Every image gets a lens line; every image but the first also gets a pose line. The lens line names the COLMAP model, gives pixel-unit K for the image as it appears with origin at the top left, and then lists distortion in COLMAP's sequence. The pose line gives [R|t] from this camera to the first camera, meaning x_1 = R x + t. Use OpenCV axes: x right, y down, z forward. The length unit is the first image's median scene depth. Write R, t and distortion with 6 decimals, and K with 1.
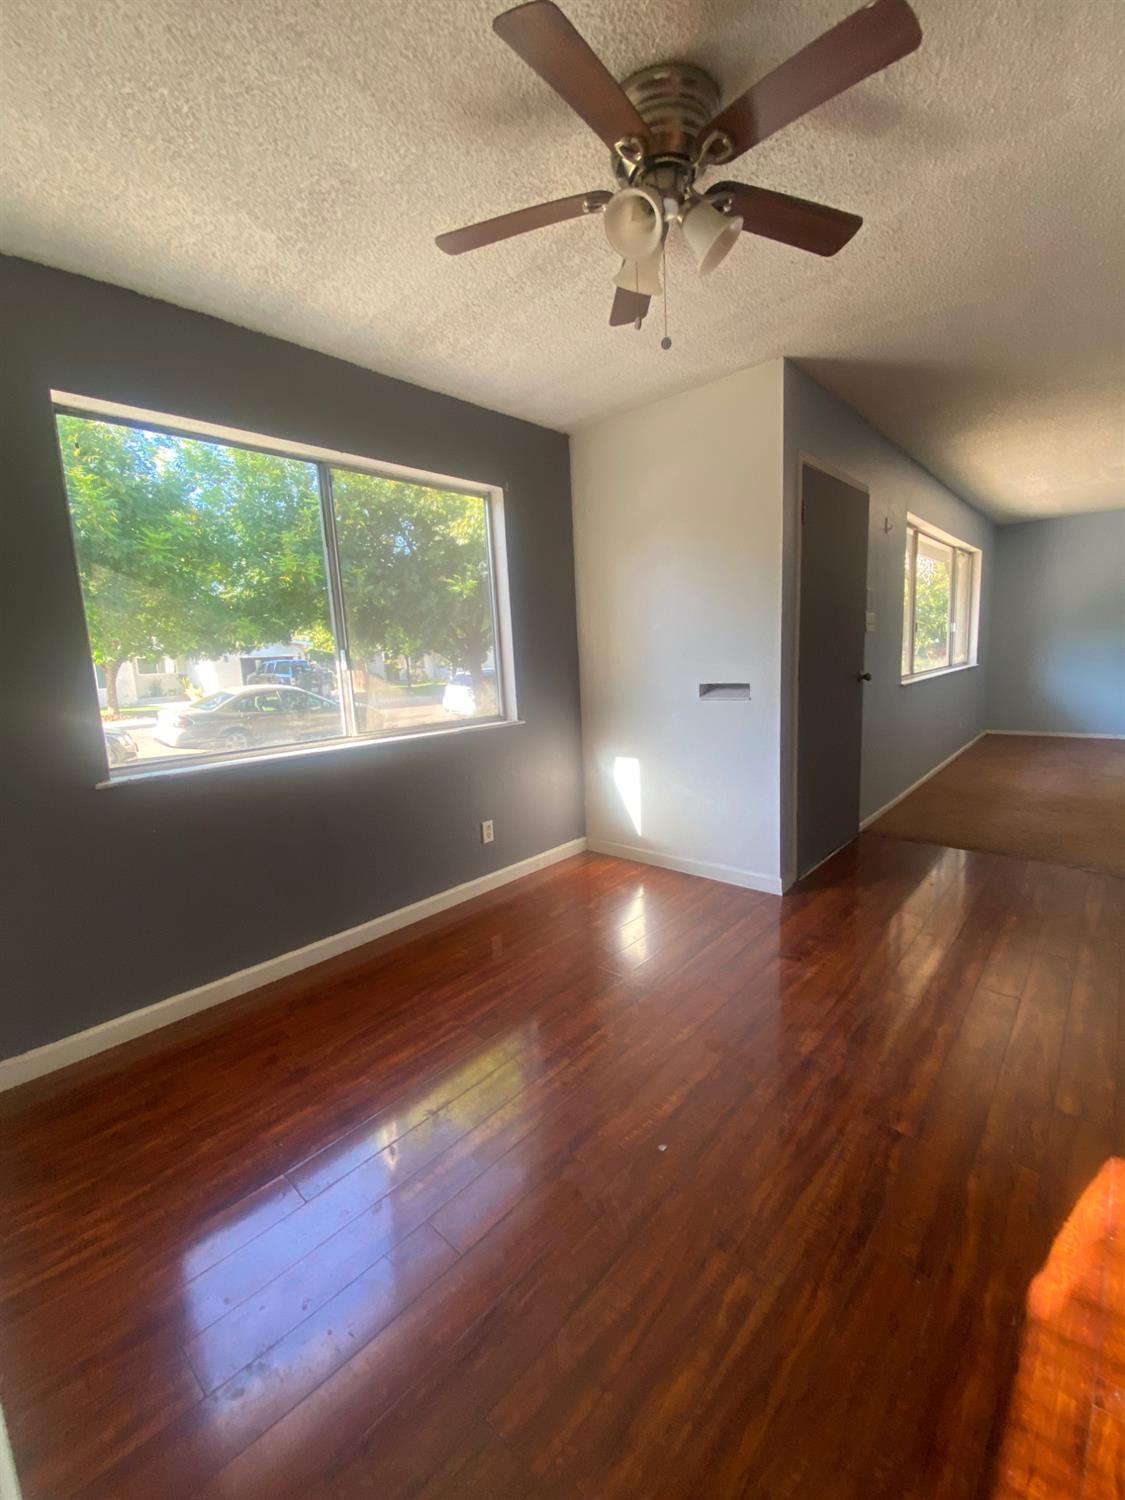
lens RADIAL K [[608.4, 0, 562.5], [0, 608.4, 750.0], [0, 0, 1]] dist [0.020924, -0.021454]
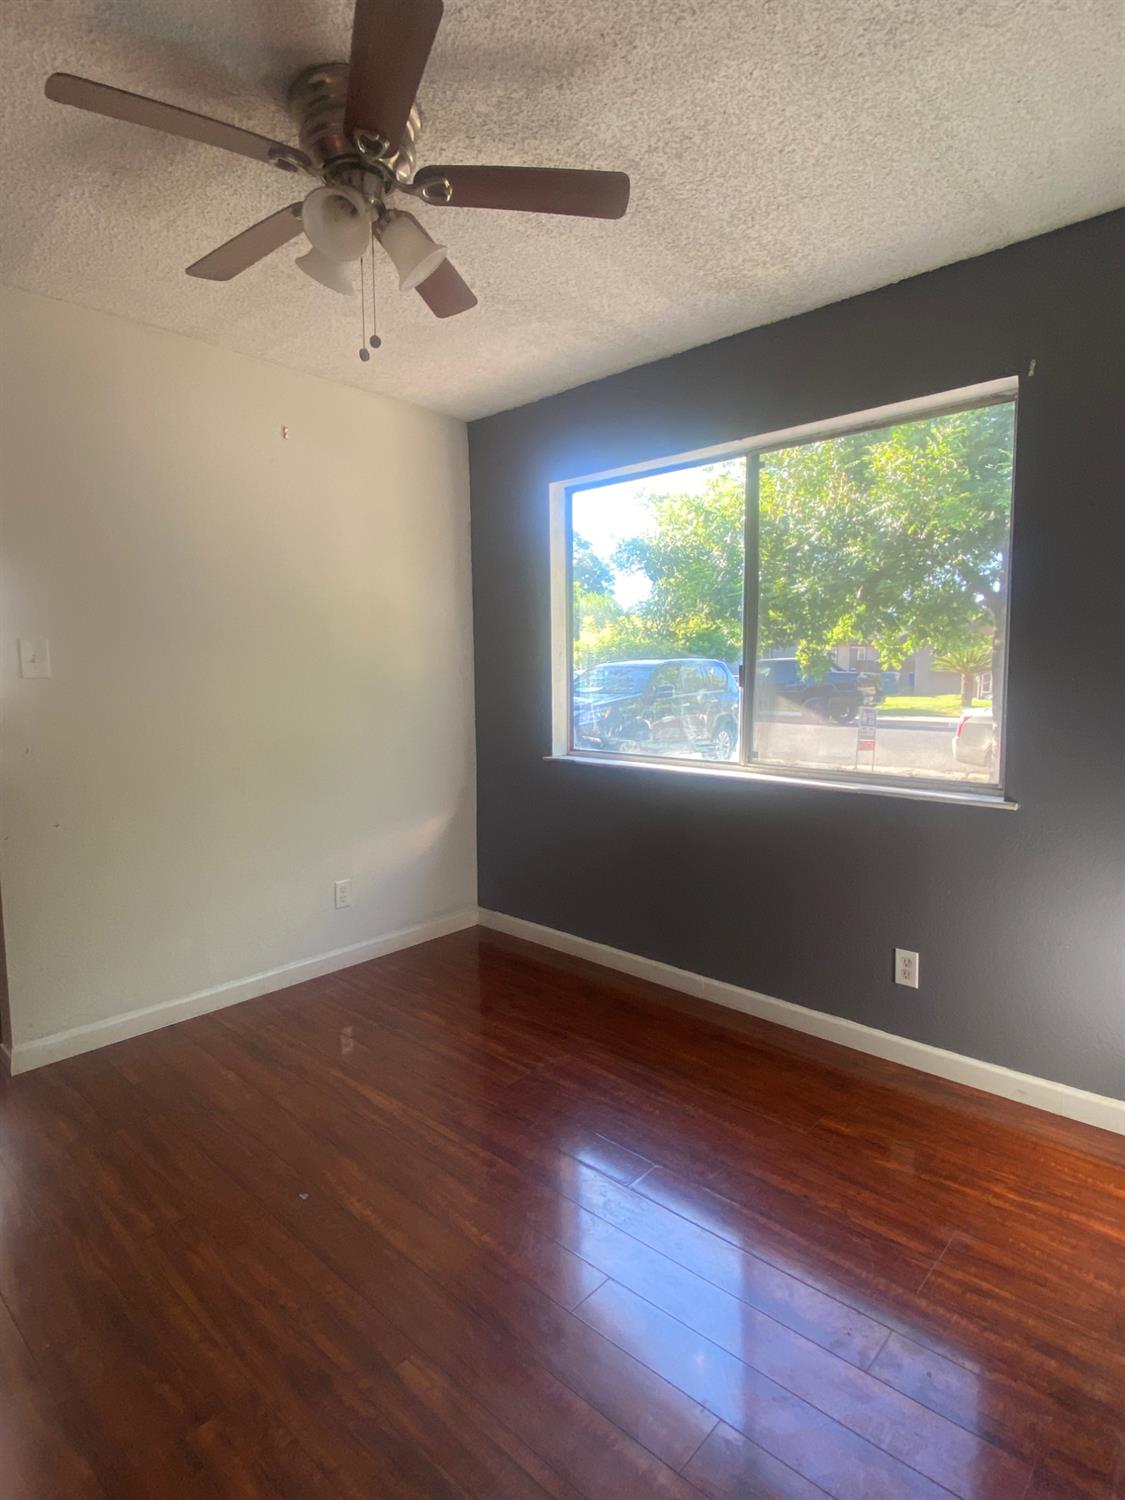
lens RADIAL K [[793.3, 0, 553.2], [0, 793.3, 745.2], [0, 0, 1]] dist [0.002273, -0.001640]
pose [[0.002380, 0.158011, -0.987434, 0.930884], [-0.156788, 0.975284, 0.155689, -0.225773], [0.987629, 0.154447, 0.027096, 0.886339]]
